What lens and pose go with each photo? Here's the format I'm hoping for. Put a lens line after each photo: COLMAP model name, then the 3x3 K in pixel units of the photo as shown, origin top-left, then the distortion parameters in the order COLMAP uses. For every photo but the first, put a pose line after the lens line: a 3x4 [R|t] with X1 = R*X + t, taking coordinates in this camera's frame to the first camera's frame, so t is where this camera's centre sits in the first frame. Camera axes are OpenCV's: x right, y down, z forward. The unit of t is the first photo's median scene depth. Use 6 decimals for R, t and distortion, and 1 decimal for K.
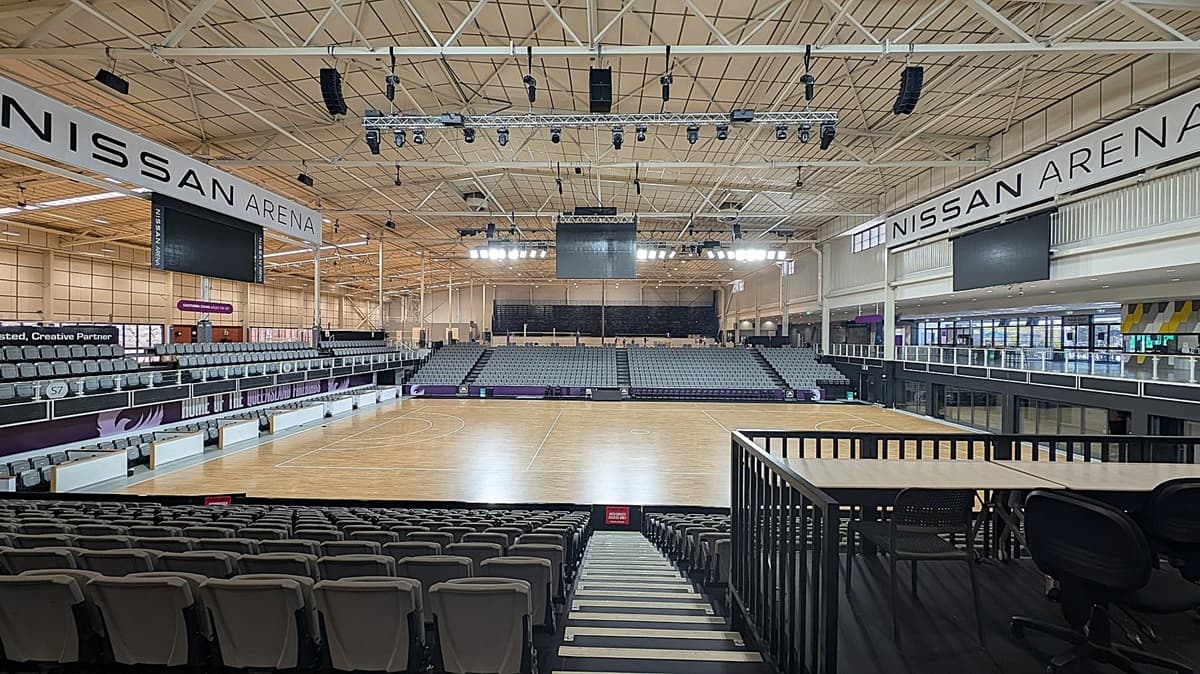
lens RADIAL K [[450.0, 0, 589.6], [0, 450.0, 337.2], [0, 0, 1]] dist [0.008412, -0.003792]
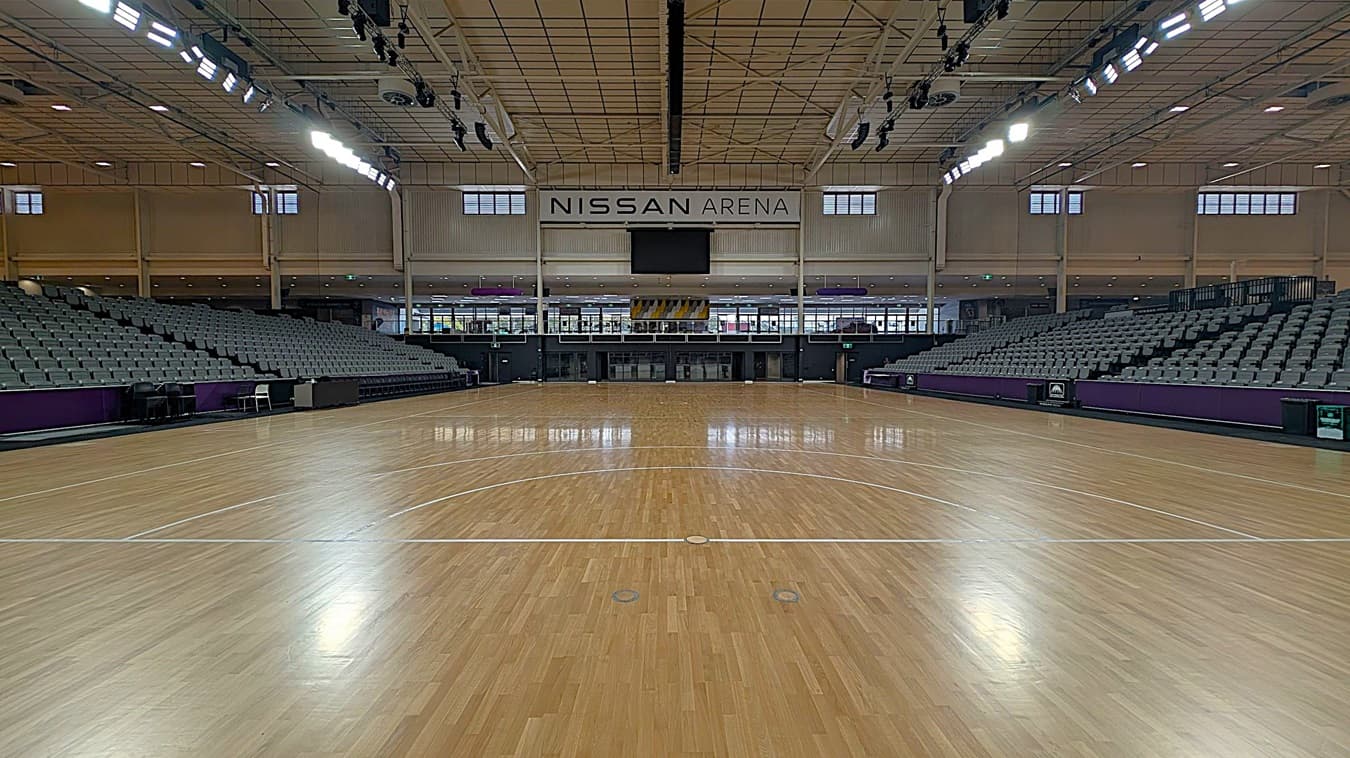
lens RADIAL K [[506.3, 0, 665.6], [0, 506.3, 378.7], [0, 0, 1]] dist [0.008412, -0.003792]
pose [[-0.036166, -0.041170, 0.998497, -0.570013], [0.001052, 0.999149, 0.041235, 0.123494], [-0.999345, 0.002541, -0.036092, 0.911891]]
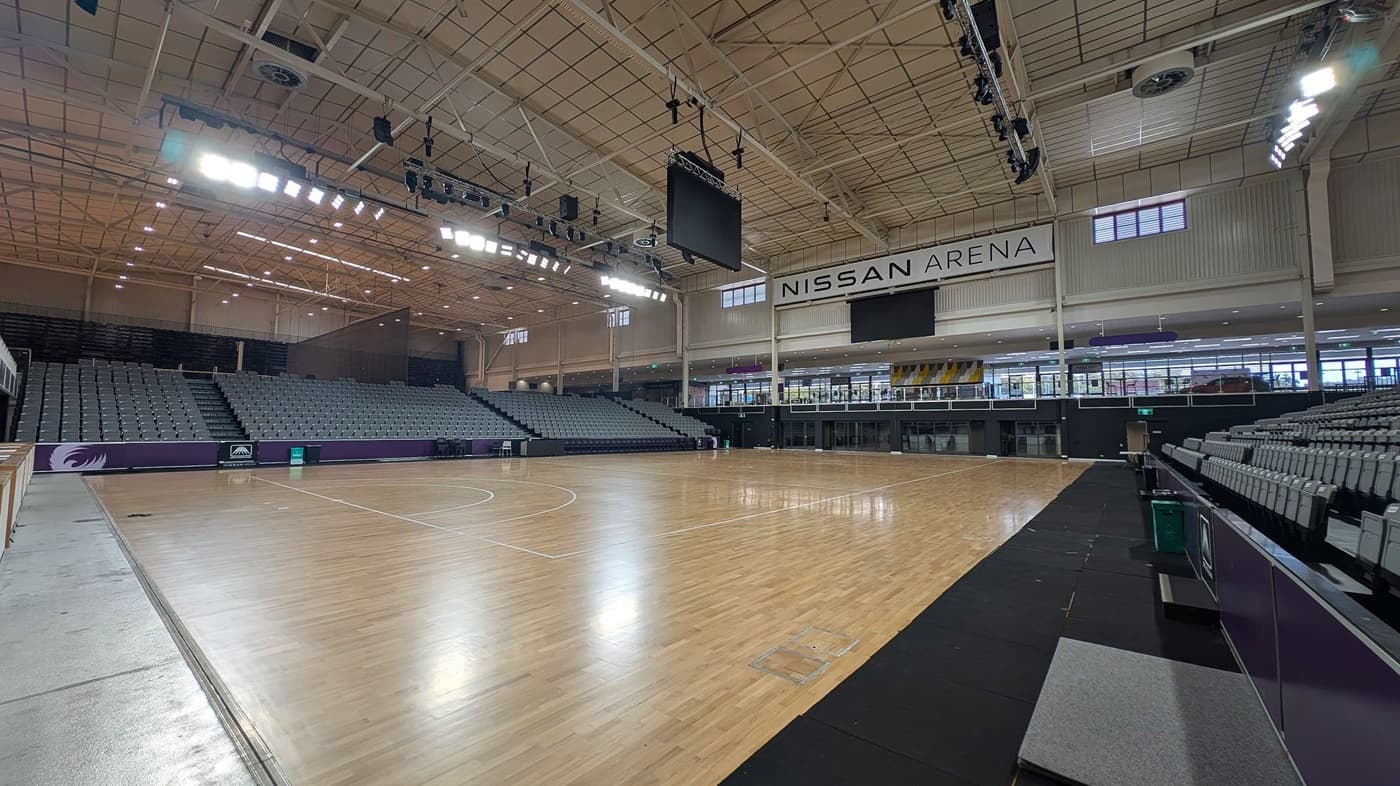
lens RADIAL K [[525.0, 0, 691.9], [0, 525.0, 397.1], [0, 0, 1]] dist [0.008412, -0.003792]
pose [[0.610869, 0.045671, 0.790413, -0.577364], [-0.003734, 0.998490, -0.054808, 0.122238], [-0.791723, 0.030529, 0.610117, 0.445623]]
